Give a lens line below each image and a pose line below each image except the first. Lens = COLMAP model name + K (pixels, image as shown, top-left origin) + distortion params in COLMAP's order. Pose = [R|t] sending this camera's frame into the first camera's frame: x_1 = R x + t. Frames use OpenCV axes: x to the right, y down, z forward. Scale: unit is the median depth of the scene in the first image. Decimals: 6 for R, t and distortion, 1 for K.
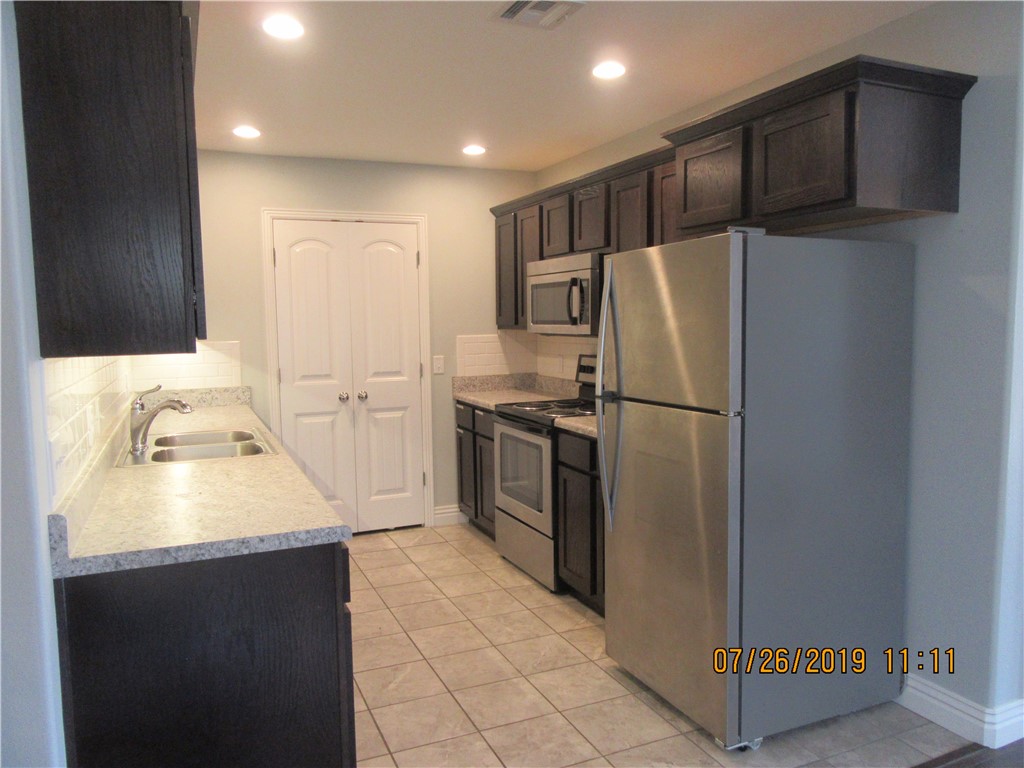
lens RADIAL K [[760.2, 0, 512.0], [0, 760.2, 385.2], [0, 0, 1]] dist [0.000523, -0.004074]
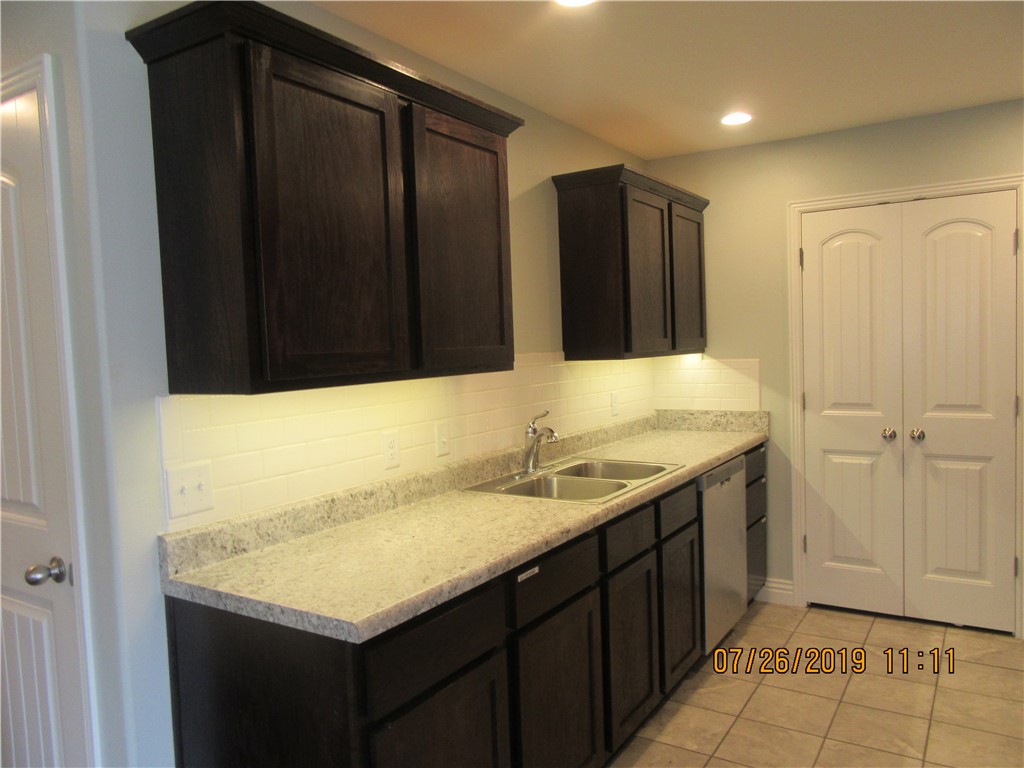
lens RADIAL K [[760.2, 0, 513.0], [0, 760.2, 384.7], [0, 0, 1]] dist [0.000523, -0.004074]
pose [[0.560034, 0.046451, -0.827166, 0.201860], [-0.049071, 0.998534, 0.022851, -0.034241], [0.827015, 0.027793, 0.561493, 0.273266]]
